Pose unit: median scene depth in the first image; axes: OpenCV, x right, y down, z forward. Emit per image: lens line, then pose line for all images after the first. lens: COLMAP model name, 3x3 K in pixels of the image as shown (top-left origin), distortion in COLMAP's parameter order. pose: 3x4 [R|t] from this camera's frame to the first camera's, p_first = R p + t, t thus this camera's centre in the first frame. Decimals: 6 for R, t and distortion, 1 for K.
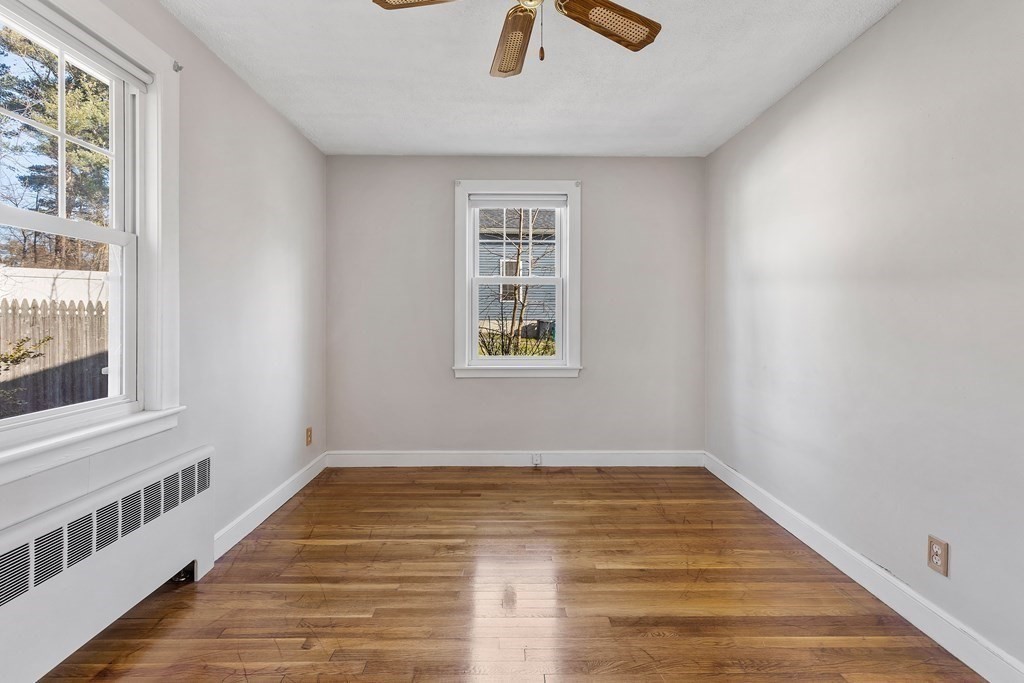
lens RADIAL K [[461.1, 0, 520.7], [0, 461.1, 318.4], [0, 0, 1]] dist [-0.000714, -0.000769]
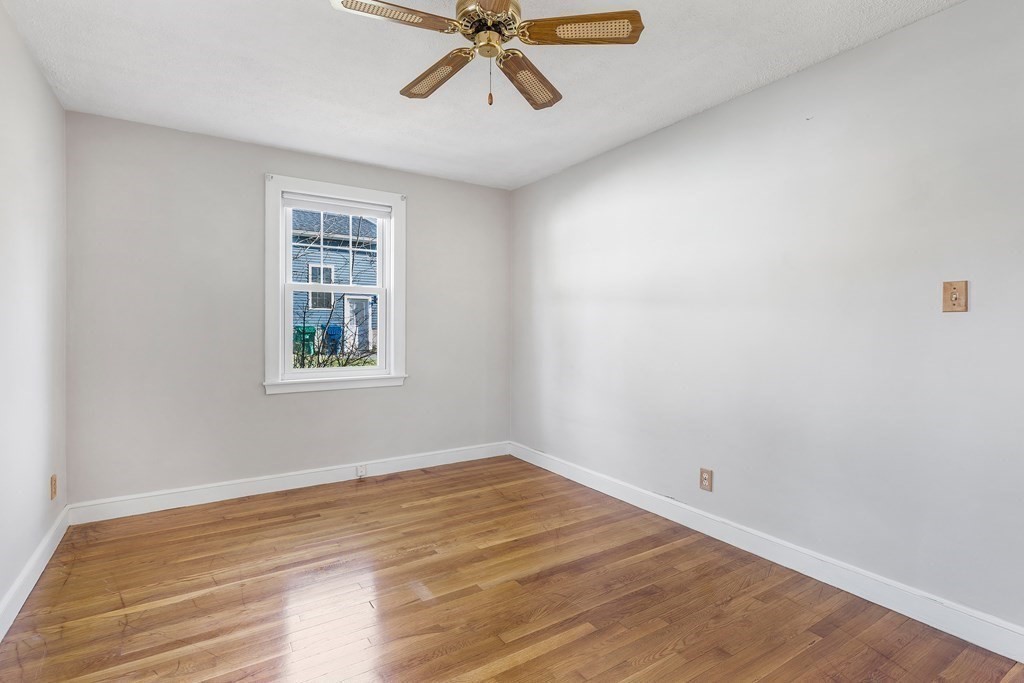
lens RADIAL K [[453.3, 0, 514.3], [0, 453.3, 329.7], [0, 0, 1]] dist [-0.000577, -0.000396]
pose [[0.865387, -0.002095, 0.501099, -0.233476], [-0.000391, 0.999988, 0.004855, -0.002330], [-0.501104, -0.004398, 0.865376, -0.005034]]
